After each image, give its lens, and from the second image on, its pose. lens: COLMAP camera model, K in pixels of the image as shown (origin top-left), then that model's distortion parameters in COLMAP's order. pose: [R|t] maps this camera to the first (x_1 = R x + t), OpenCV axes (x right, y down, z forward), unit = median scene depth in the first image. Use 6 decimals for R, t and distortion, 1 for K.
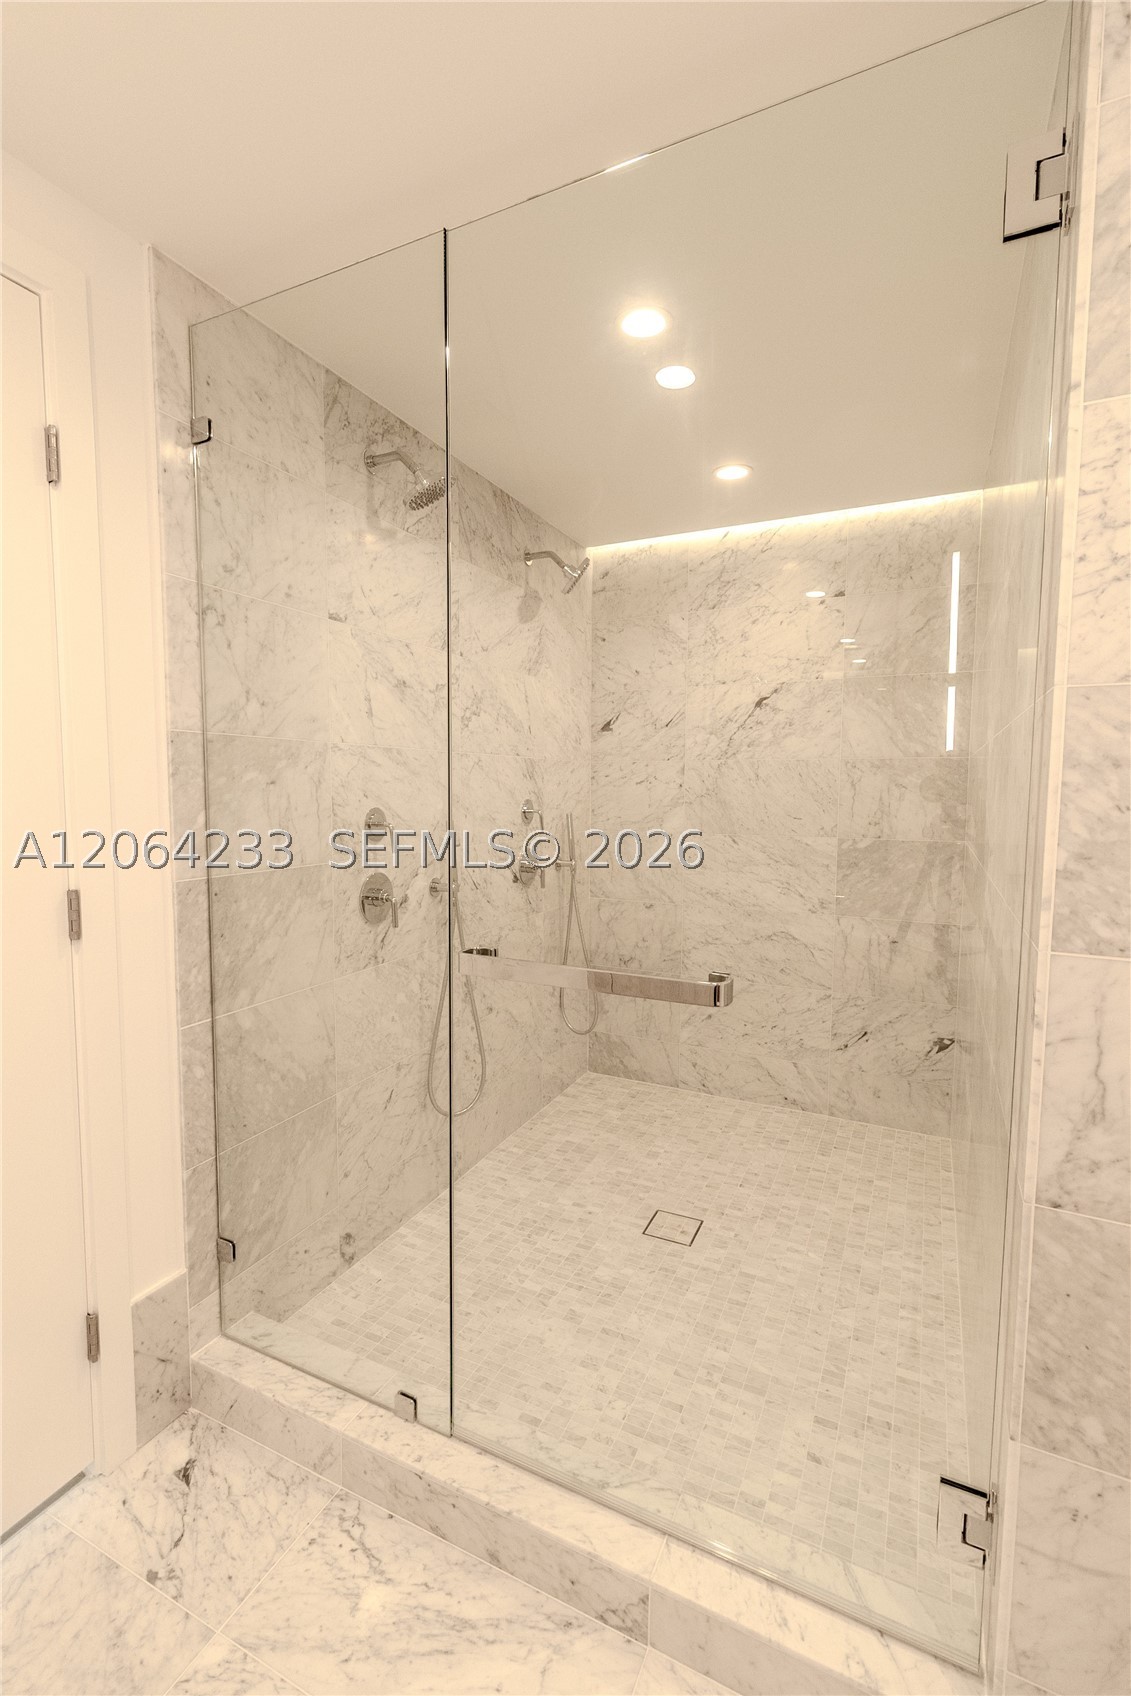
lens RADIAL K [[773.1, 0, 628.1], [0, 773.1, 849.0], [0, 0, 1]] dist [-0.001146, 0.000673]
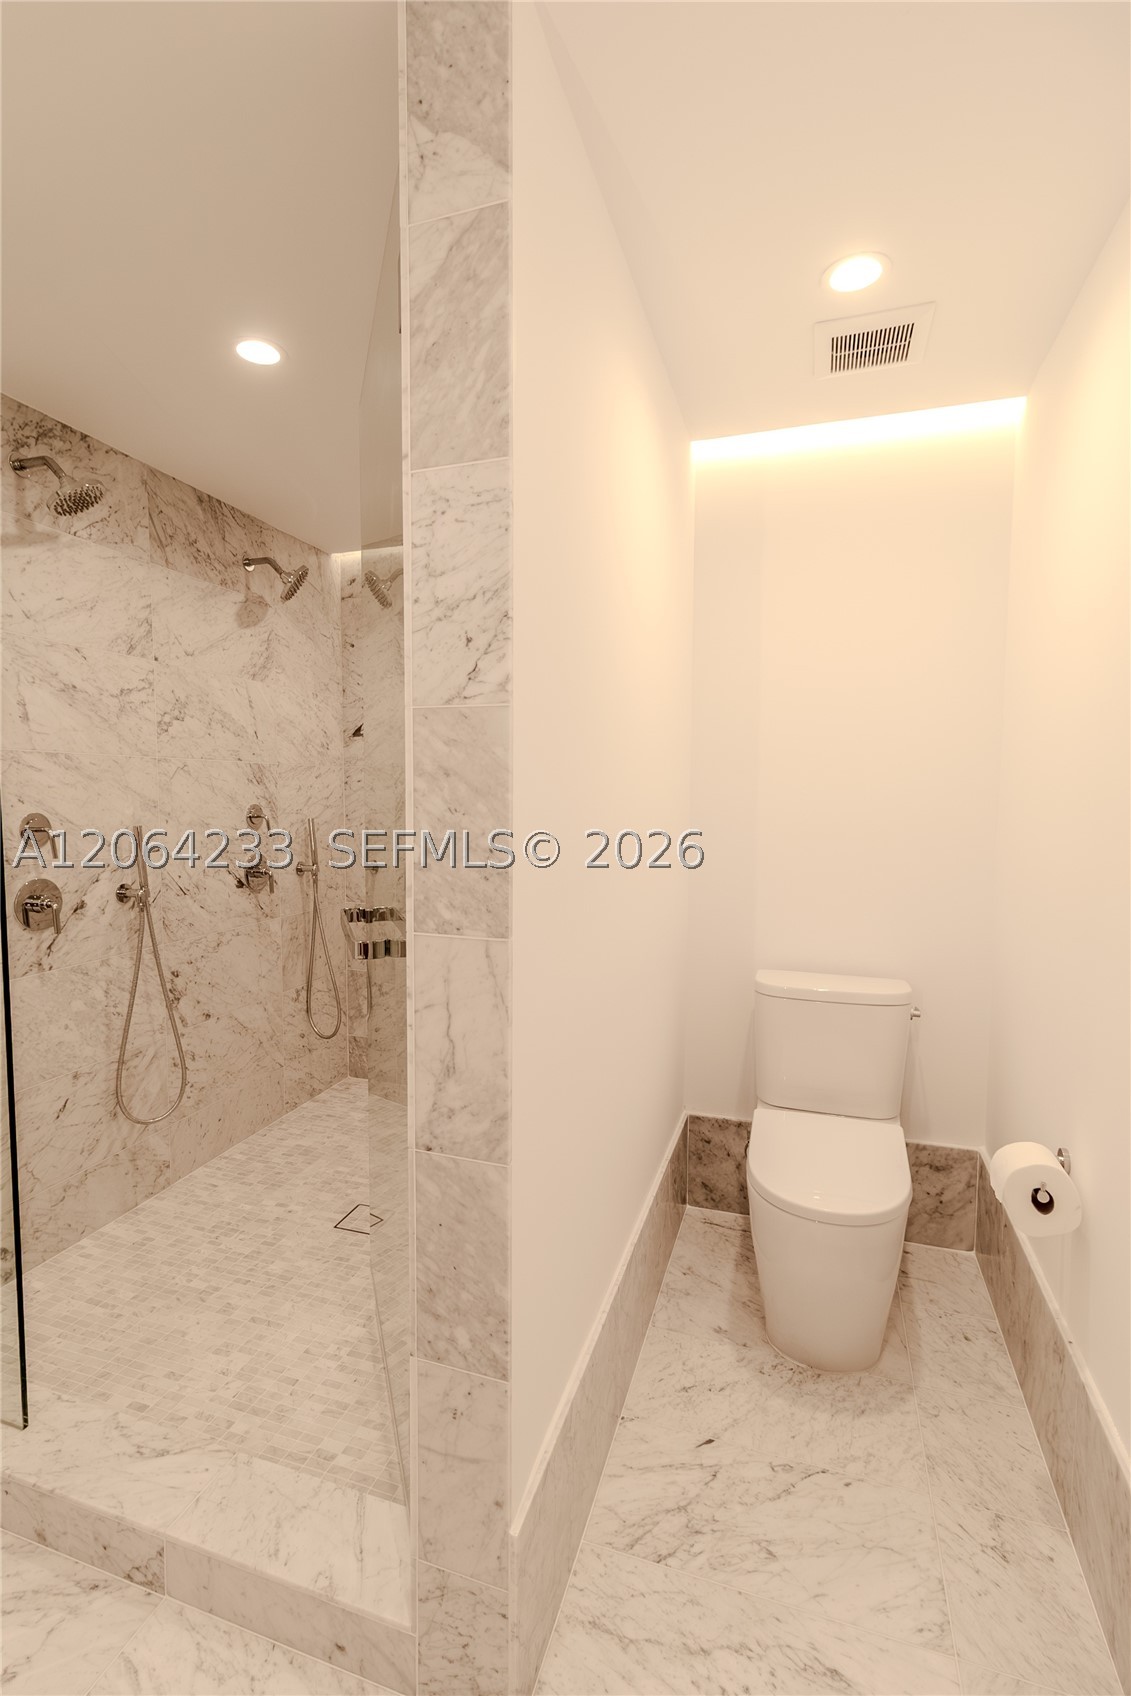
lens RADIAL K [[773.1, 0, 564.9], [0, 773.1, 847.8], [0, 0, 1]] dist [-0.001146, 0.000673]
pose [[0.991329, -0.010261, 0.131001, 0.264186], [0.011229, 0.999915, -0.006654, 0.006228], [-0.130922, 0.008068, 0.991360, -0.083848]]
